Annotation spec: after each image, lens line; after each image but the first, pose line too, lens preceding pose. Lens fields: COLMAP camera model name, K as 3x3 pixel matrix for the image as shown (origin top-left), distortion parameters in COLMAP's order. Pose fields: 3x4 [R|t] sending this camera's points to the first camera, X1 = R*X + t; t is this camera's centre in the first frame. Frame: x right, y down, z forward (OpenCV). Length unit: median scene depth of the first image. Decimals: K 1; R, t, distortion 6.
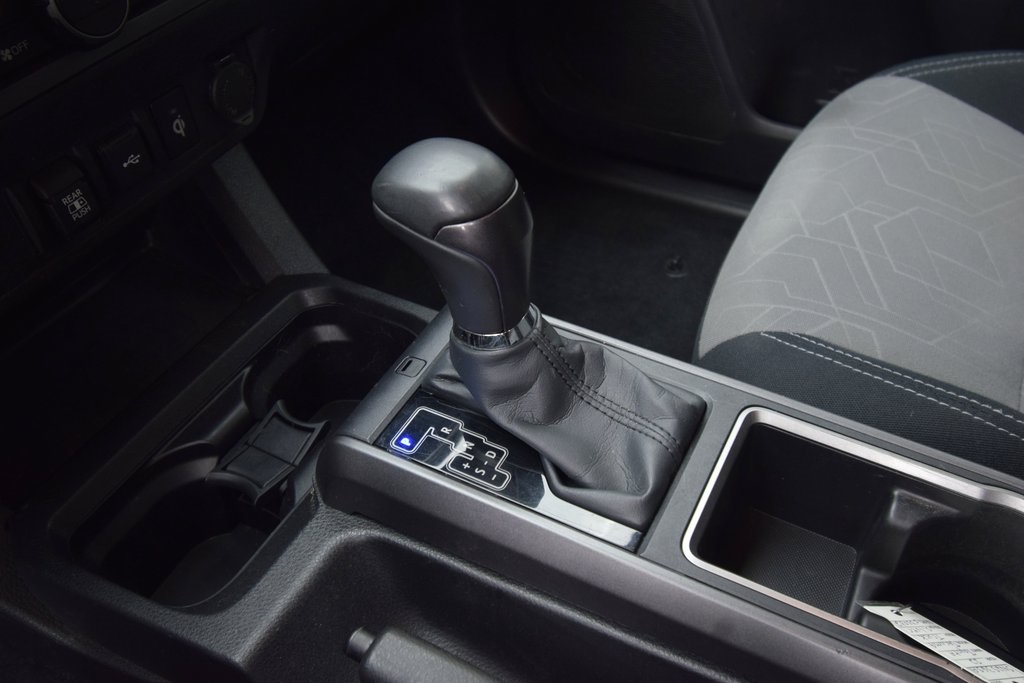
lens RADIAL K [[859.2, 0, 510.2], [0, 859.2, 335.8], [0, 0, 1]] dist [0.005087, 0.003292]
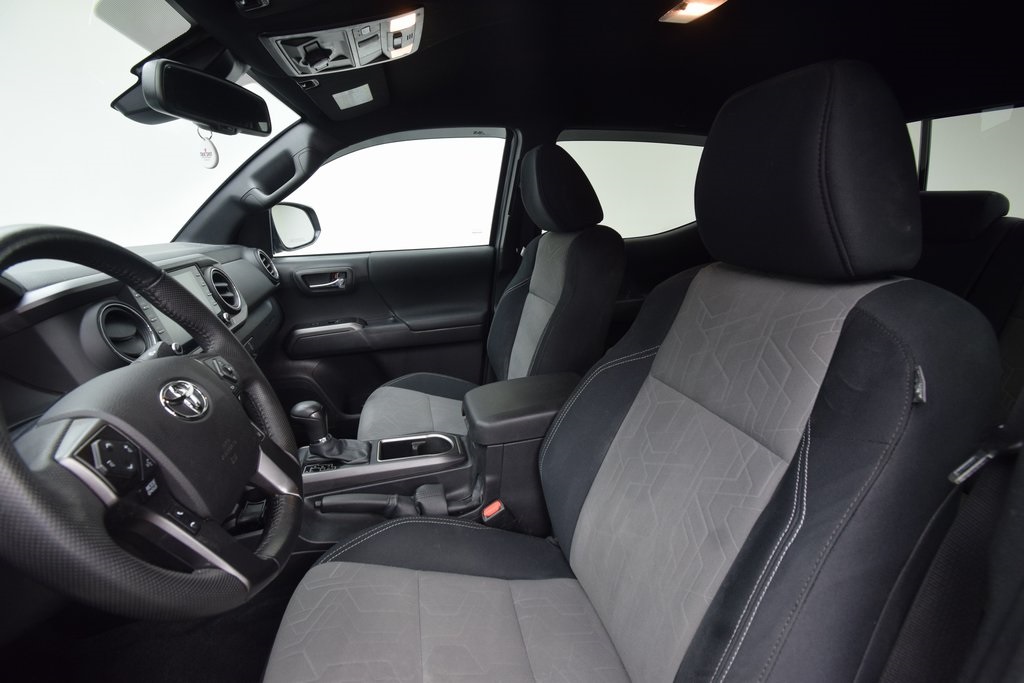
lens RADIAL K [[450.6, 0, 519.7], [0, 450.6, 338.6], [0, 0, 1]] dist [0.002199, -0.001696]
pose [[0.727813, -0.147947, 0.669627, -0.764206], [0.448763, 0.841103, -0.301924, 0.727664], [-0.518557, 0.520248, 0.678558, -1.427964]]
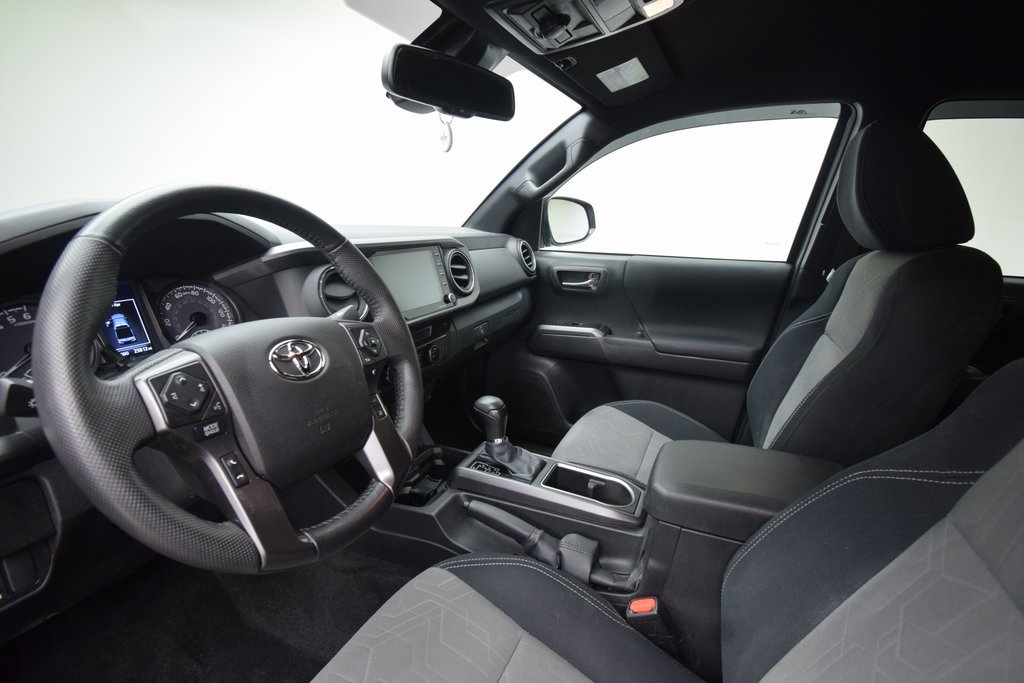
lens RADIAL K [[488.2, 0, 515.4], [0, 488.2, 340.7], [0, 0, 1]] dist [0.001427, -0.013909]
pose [[0.991557, 0.065683, 0.111806, -0.228743], [-0.005263, 0.881896, -0.471415, 0.693753], [-0.129565, 0.466846, 0.874796, -1.354021]]
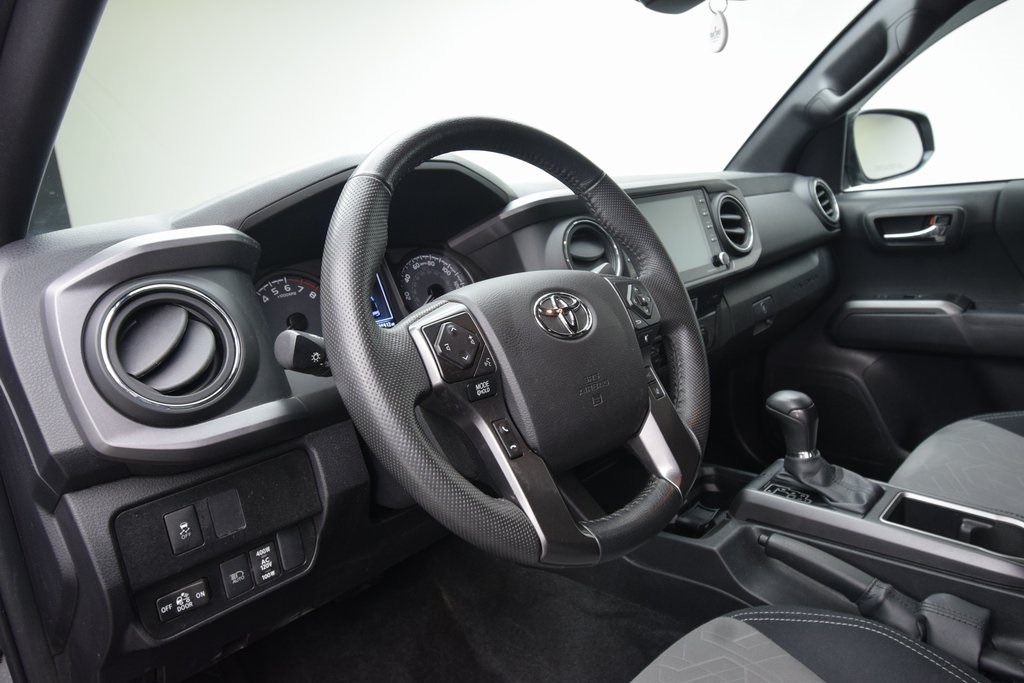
lens RADIAL K [[654.1, 0, 515.3], [0, 654.1, 342.5], [0, 0, 1]] dist [0.007550, -0.021288]
pose [[0.960721, 0.033130, -0.275531, -0.358194], [-0.160568, 0.876145, -0.454520, 0.833950], [0.226347, 0.480909, 0.847050, -1.313363]]
